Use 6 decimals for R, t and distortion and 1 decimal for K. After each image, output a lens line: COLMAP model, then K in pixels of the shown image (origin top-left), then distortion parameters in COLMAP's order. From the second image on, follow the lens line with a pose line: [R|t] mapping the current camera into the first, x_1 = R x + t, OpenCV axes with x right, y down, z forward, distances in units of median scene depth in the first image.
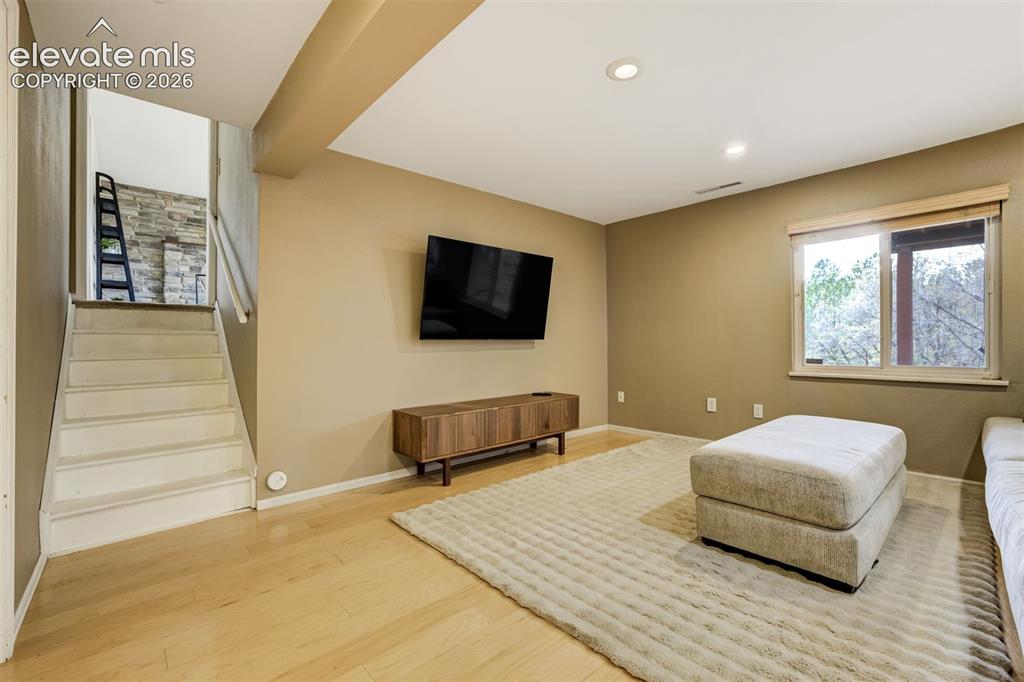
lens RADIAL K [[432.3, 0, 506.7], [0, 432.3, 340.4], [0, 0, 1]] dist [-0.037301, 0.008555]
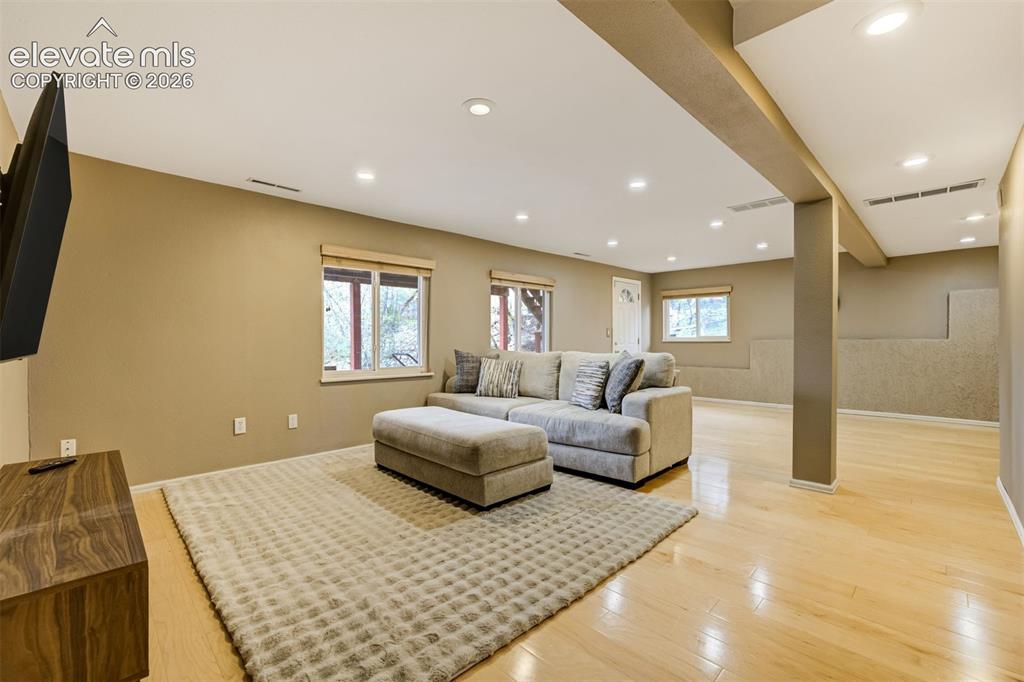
lens RADIAL K [[432.3, 0, 528.6], [0, 432.3, 346.6], [0, 0, 1]] dist [-0.037301, 0.008555]
pose [[-0.055175, -0.003395, 0.998471, -0.625183], [0.002500, 0.999991, 0.003539, -0.017541], [-0.998474, 0.002692, -0.055166, 0.703100]]
